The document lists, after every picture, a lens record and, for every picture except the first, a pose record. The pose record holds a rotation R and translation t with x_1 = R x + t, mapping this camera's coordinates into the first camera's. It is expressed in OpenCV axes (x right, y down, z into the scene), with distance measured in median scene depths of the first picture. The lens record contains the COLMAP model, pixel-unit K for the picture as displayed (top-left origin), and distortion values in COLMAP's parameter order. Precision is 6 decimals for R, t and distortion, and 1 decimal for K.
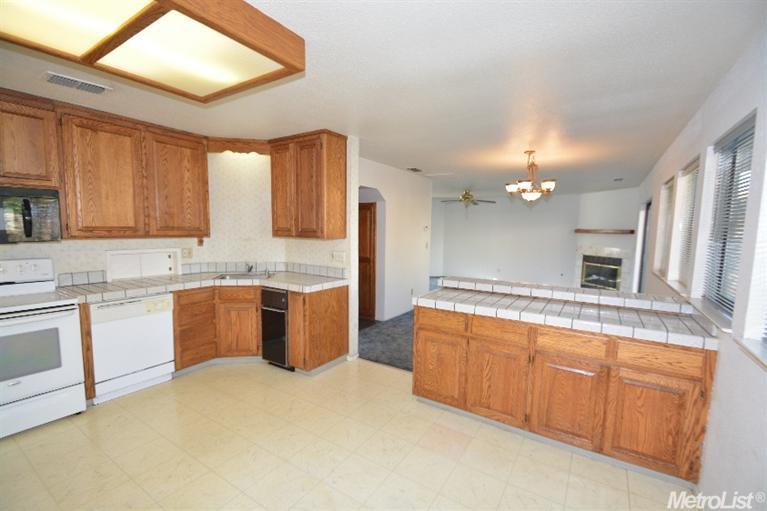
lens RADIAL K [[334.8, 0, 385.6], [0, 334.8, 261.0], [0, 0, 1]] dist [0.000917, -0.009947]
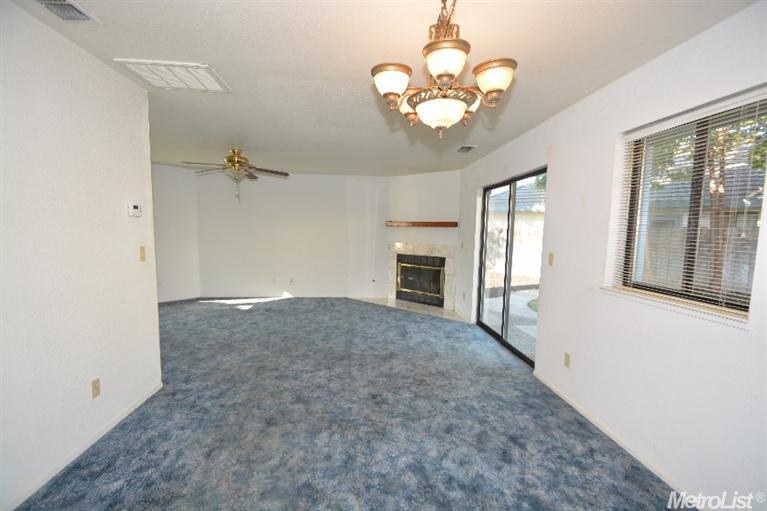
lens RADIAL K [[334.8, 0, 386.4], [0, 334.8, 256.6], [0, 0, 1]] dist [0.000917, -0.009947]
pose [[0.788429, -0.056258, 0.612547, 0.171634], [0.055716, 0.998247, 0.019968, -0.059434], [-0.612597, 0.018385, 0.790182, 0.781744]]
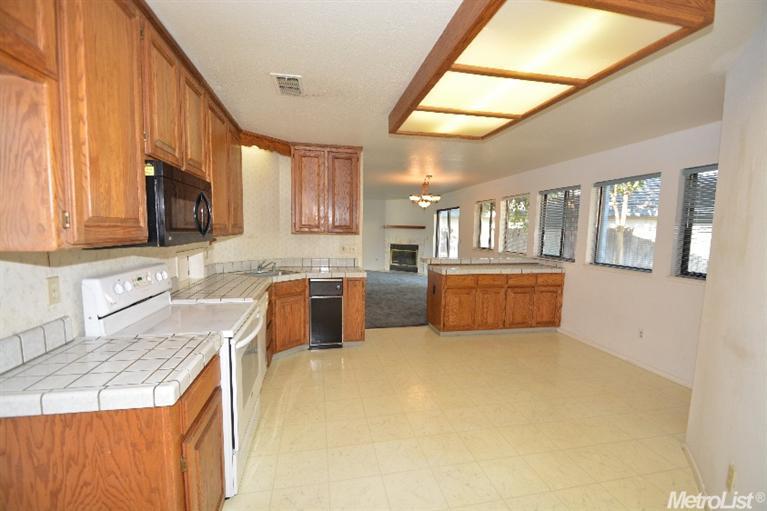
lens RADIAL K [[334.8, 0, 387.3], [0, 334.8, 256.5], [0, 0, 1]] dist [0.000917, -0.009947]
pose [[0.716927, -0.063934, 0.694210, -0.767825], [0.064481, 0.997599, 0.025284, -0.006605], [-0.694159, 0.026636, 0.719328, 0.030797]]
